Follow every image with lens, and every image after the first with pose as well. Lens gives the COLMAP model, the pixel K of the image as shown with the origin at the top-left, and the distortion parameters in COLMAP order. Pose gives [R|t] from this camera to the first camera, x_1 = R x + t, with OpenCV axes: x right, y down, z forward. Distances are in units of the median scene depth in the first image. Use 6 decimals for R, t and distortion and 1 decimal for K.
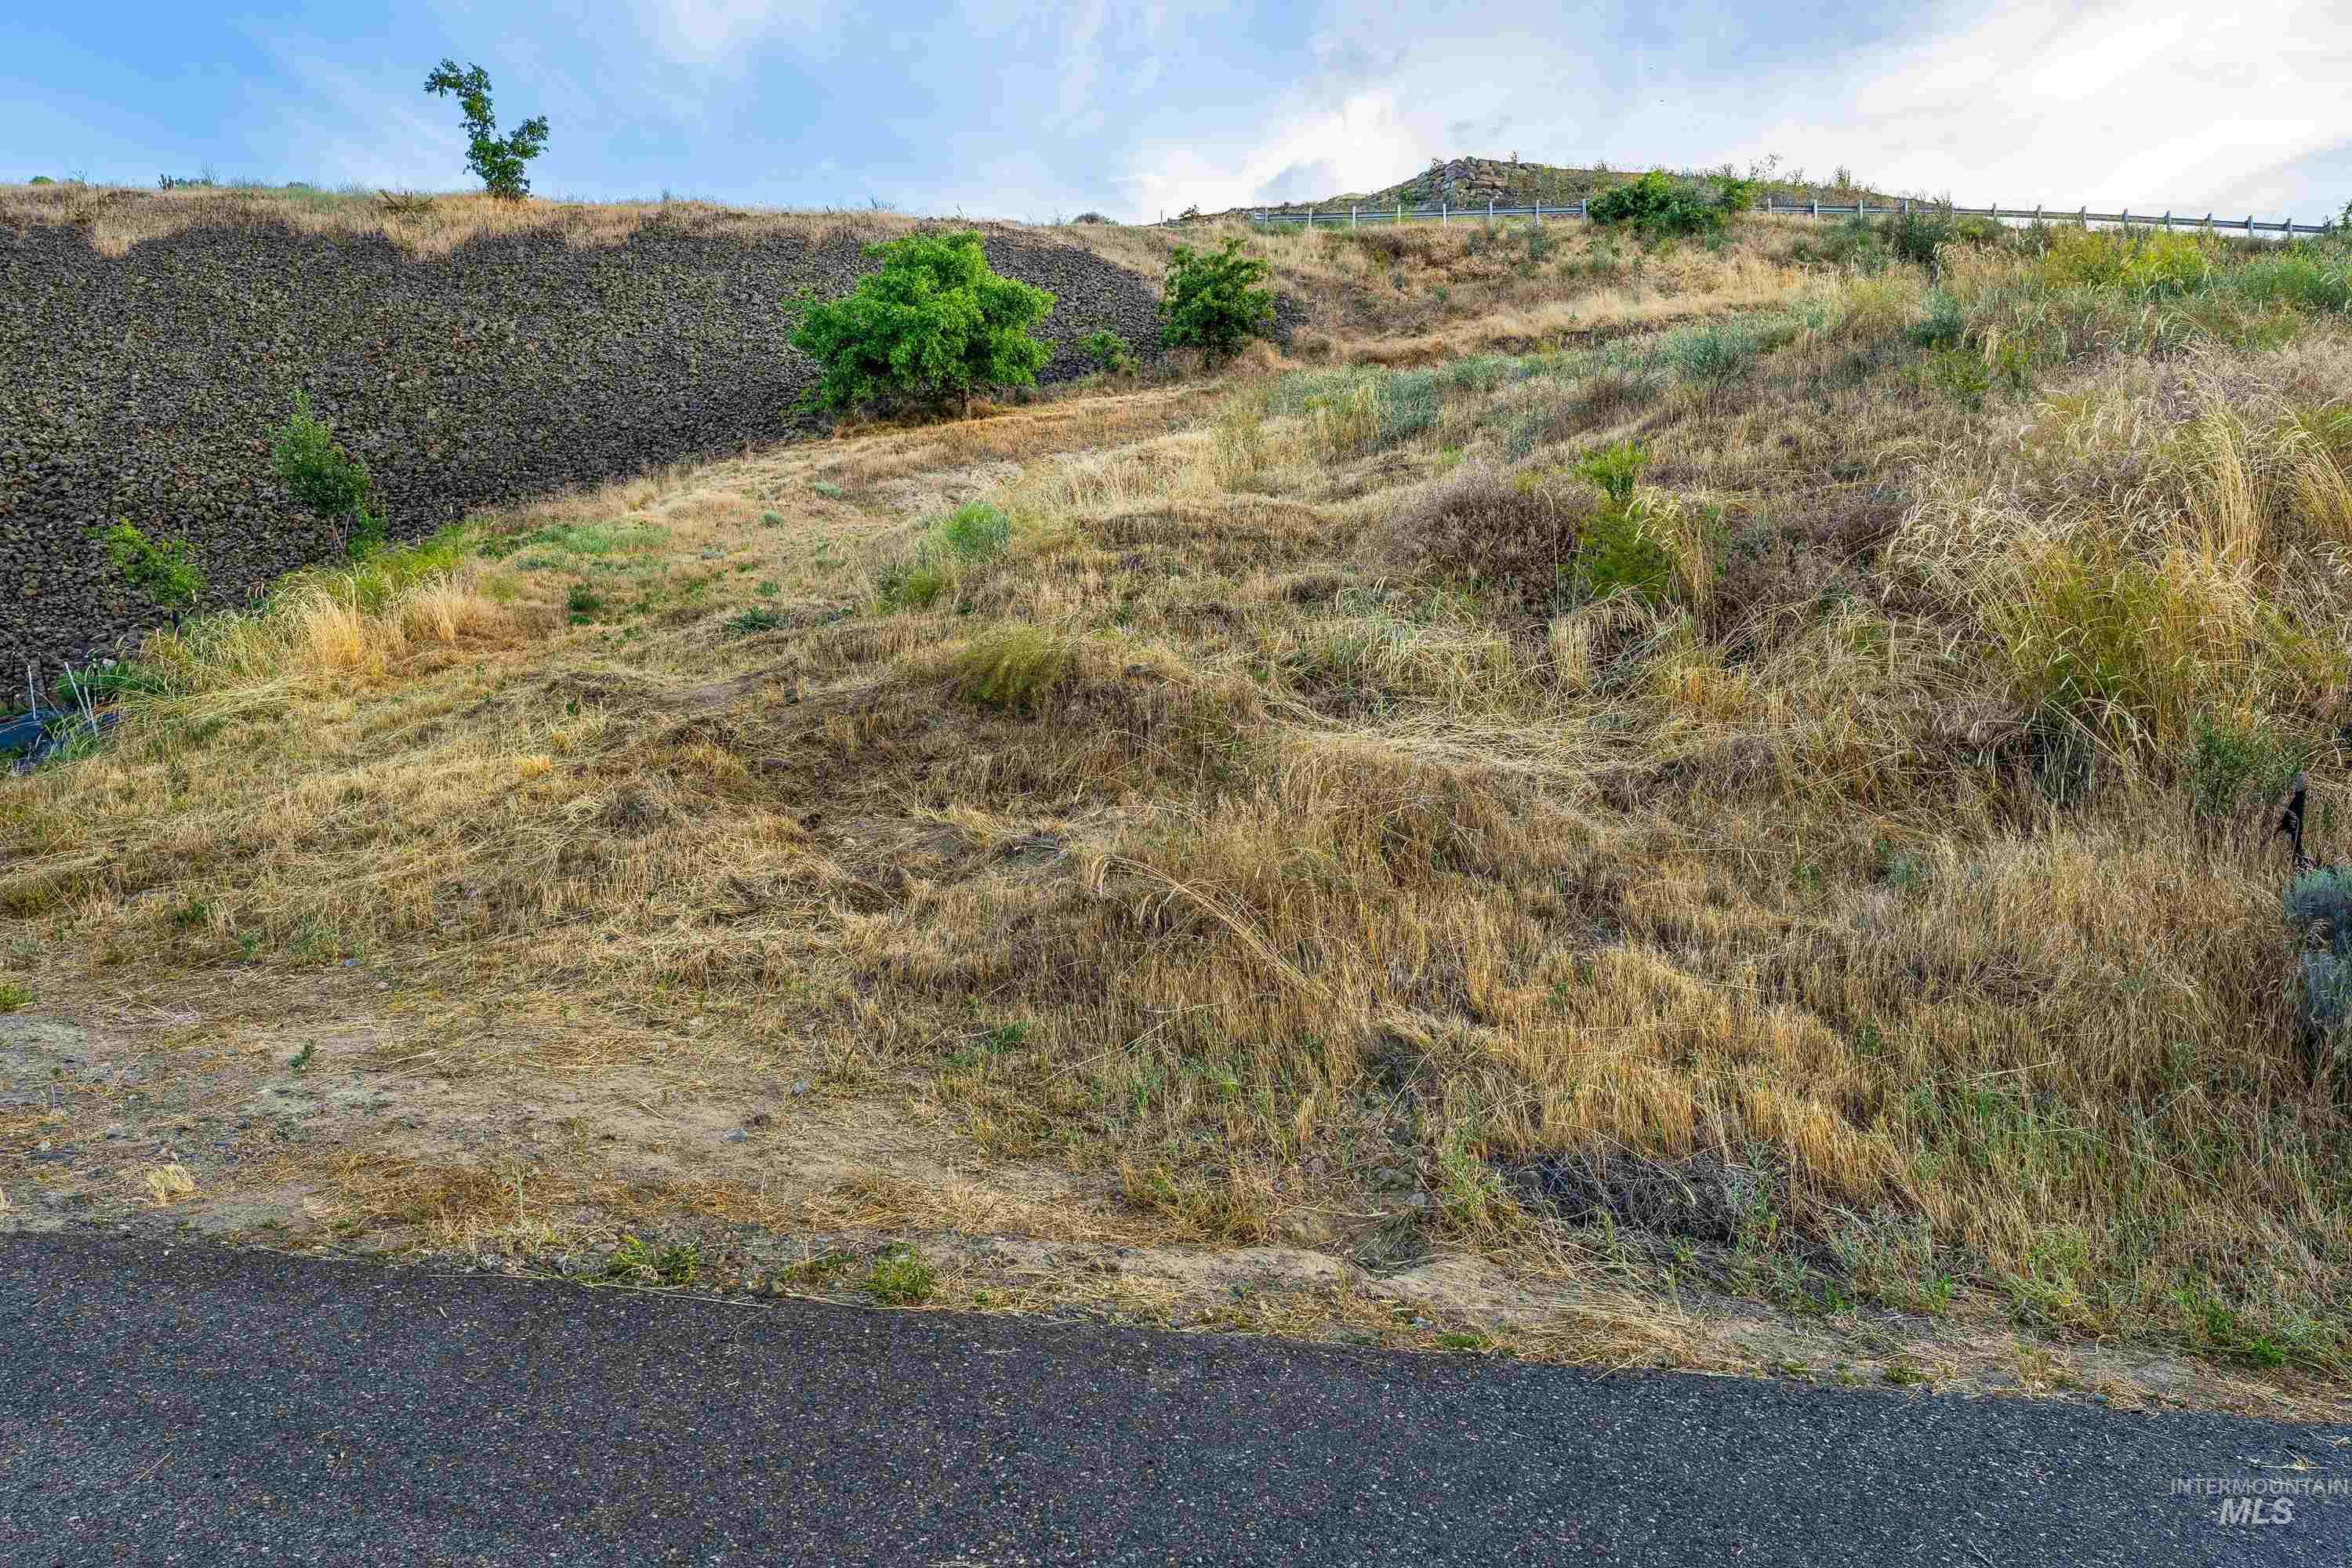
lens RADIAL K [[1489.9, 0, 1174.7], [0, 1489.9, 840.0], [0, 0, 1]] dist [-0.002009, 0.000248]
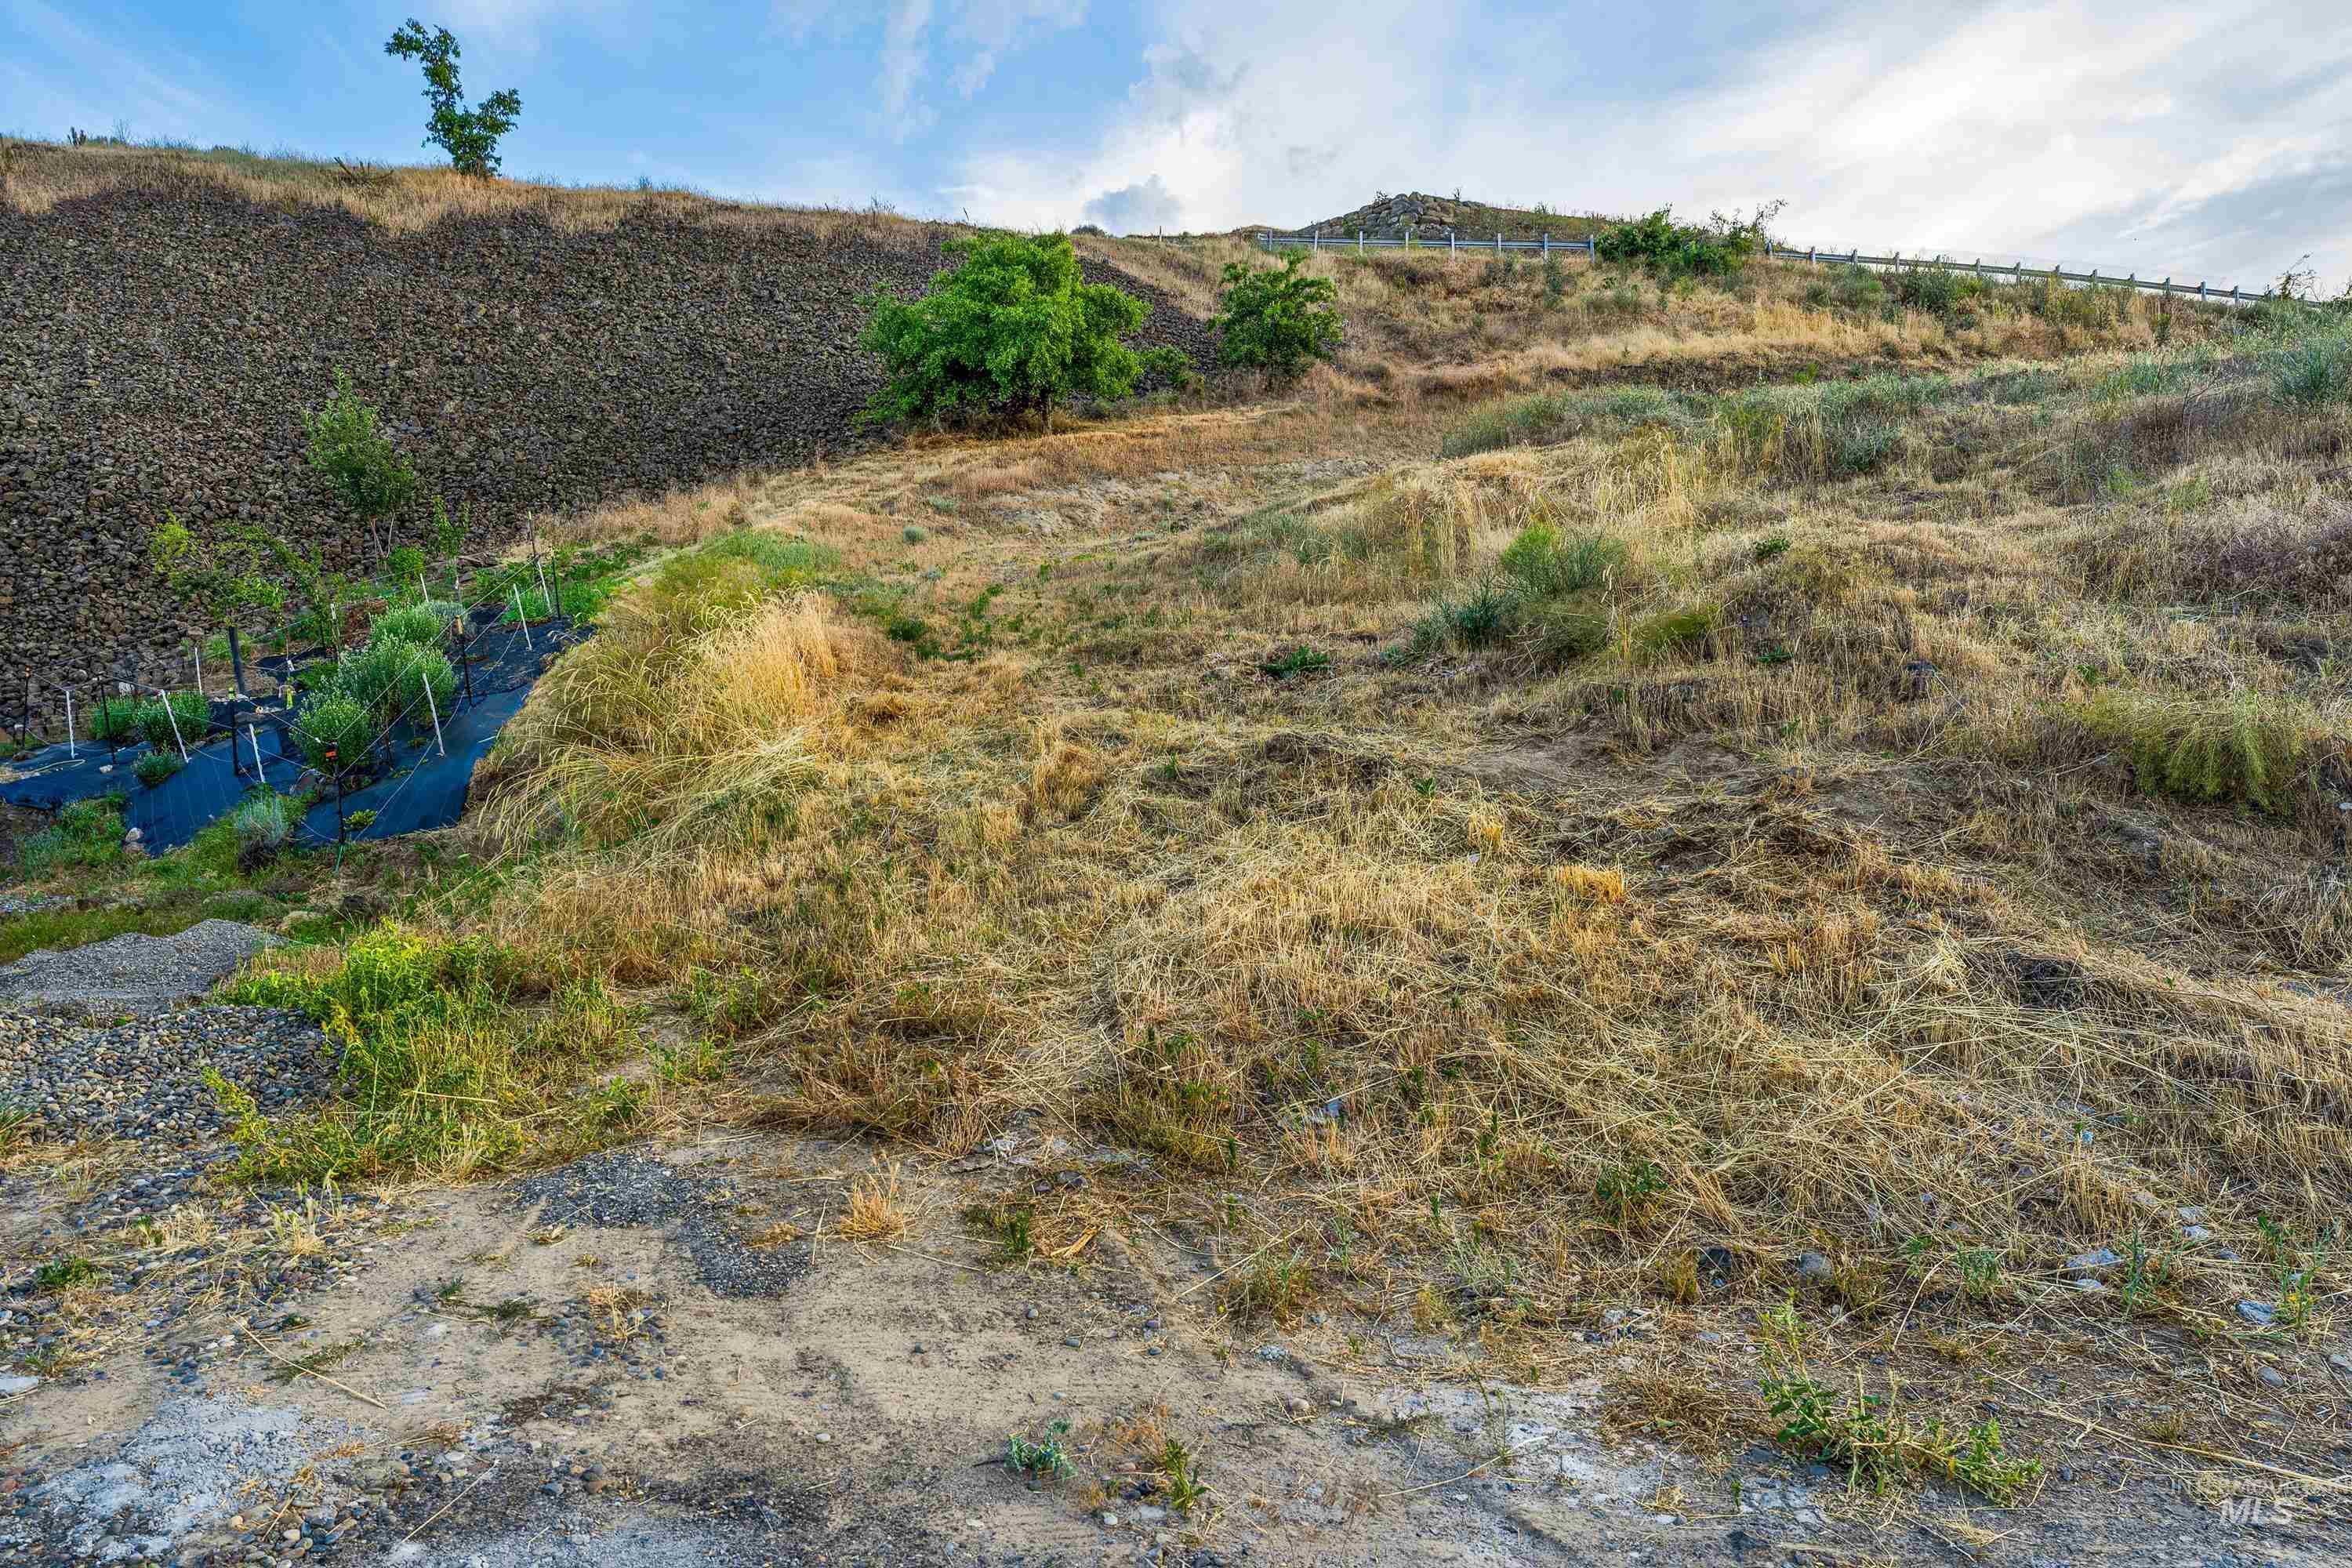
lens RADIAL K [[1489.9, 0, 1174.7], [0, 1489.9, 840.0], [0, 0, 1]] dist [-0.002009, 0.000248]
pose [[0.993959, 0.003111, 0.109711, -0.141327], [-0.001064, 0.999824, -0.018707, -0.011704], [-0.109750, 0.018477, 0.993788, 0.068716]]
